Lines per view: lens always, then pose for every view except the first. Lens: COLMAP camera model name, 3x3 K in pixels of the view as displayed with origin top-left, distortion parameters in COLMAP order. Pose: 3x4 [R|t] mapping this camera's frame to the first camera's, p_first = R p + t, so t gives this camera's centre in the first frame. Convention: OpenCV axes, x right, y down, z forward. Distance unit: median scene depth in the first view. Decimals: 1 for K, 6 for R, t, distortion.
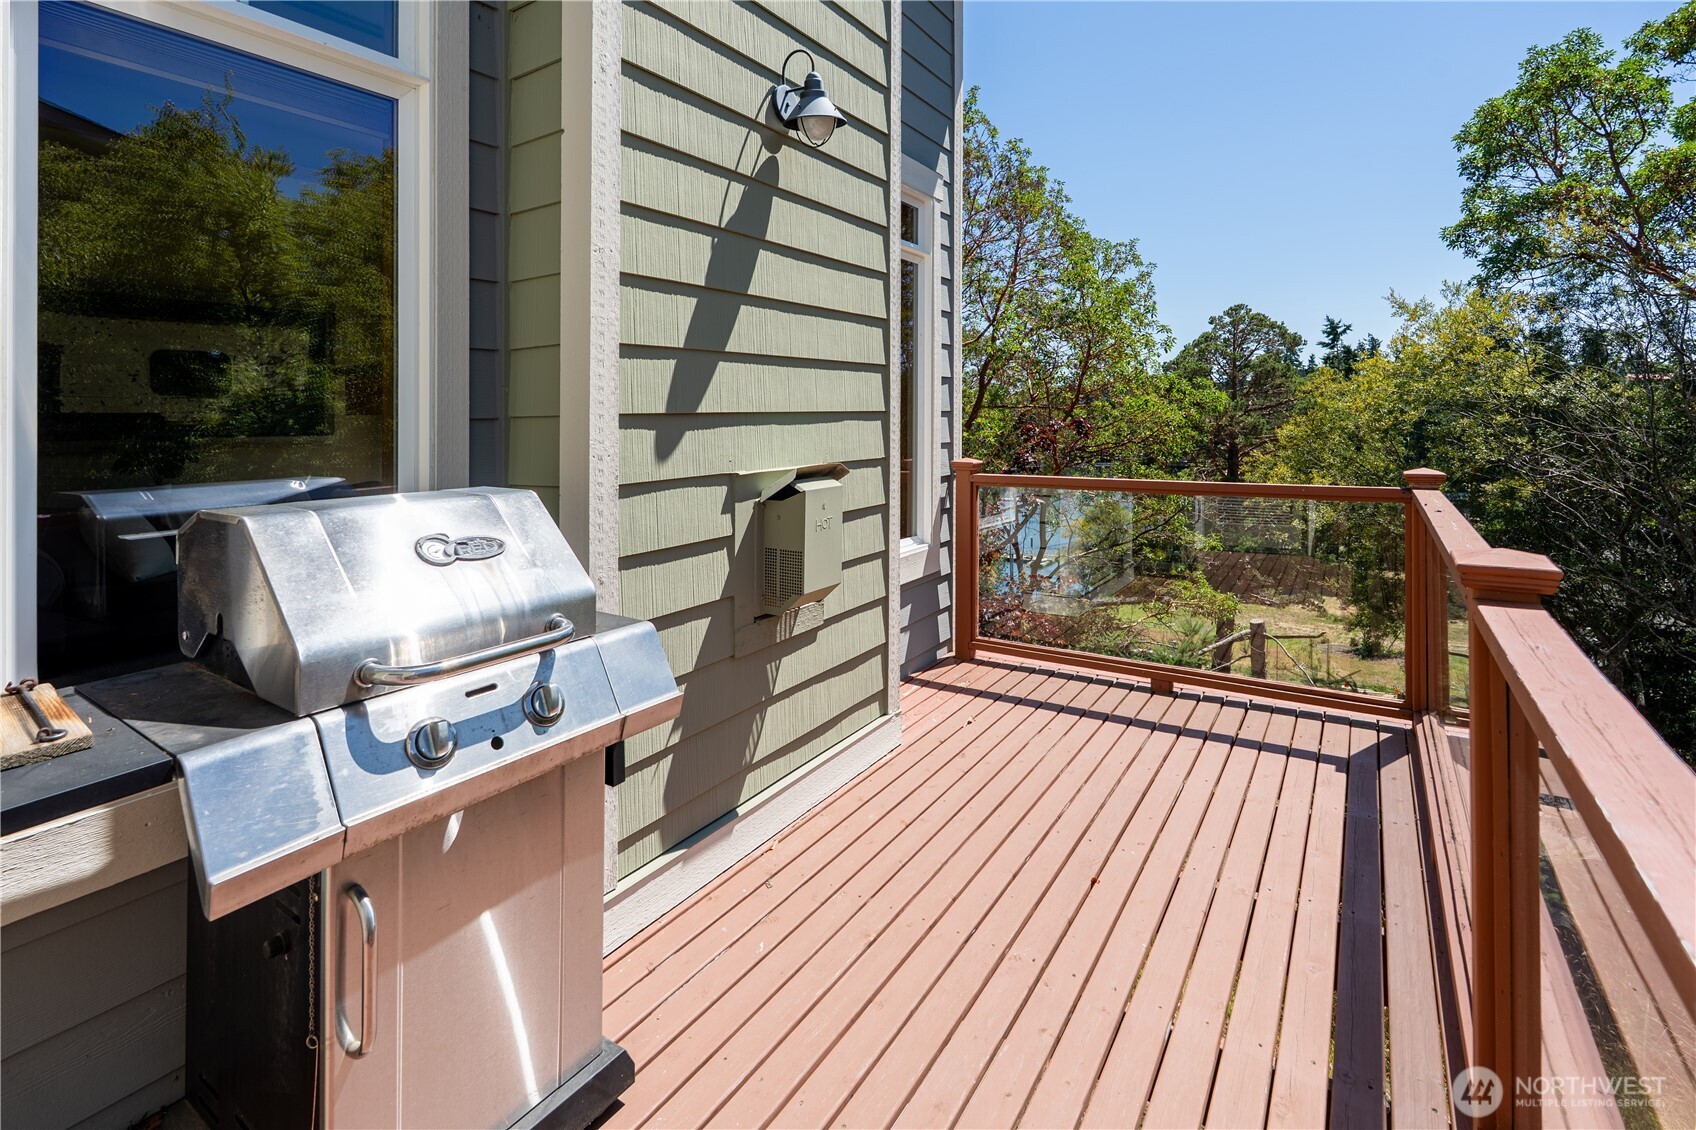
lens RADIAL K [[764.7, 0, 846.2], [0, 764.7, 500.0], [0, 0, 1]] dist [-0.000662, 0.000108]
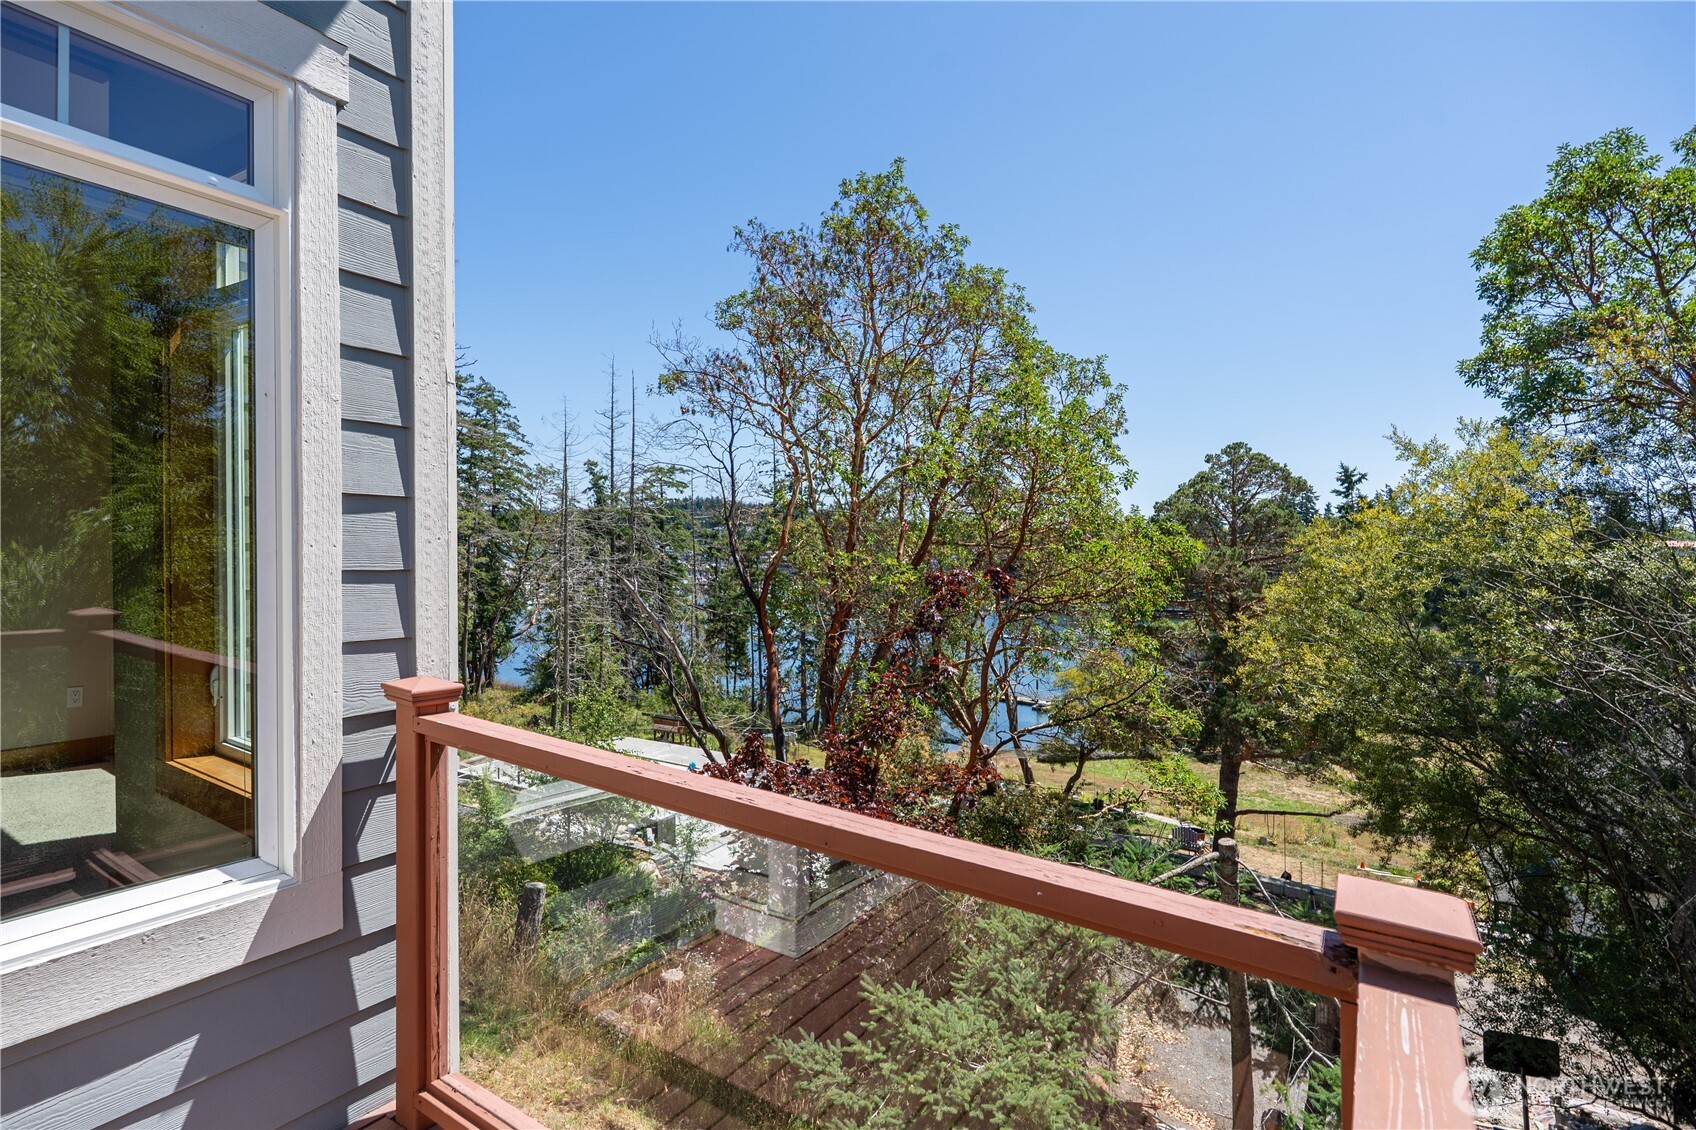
lens RADIAL K [[828.3, 0, 848.0], [0, 828.3, 565.0], [0, 0, 1]] dist [0.001379, -0.000055]
pose [[0.998532, 0.049815, 0.021246, 0.110912], [-0.047886, 0.995378, -0.083246, -0.025821], [-0.025295, 0.082106, 0.996303, 0.141042]]
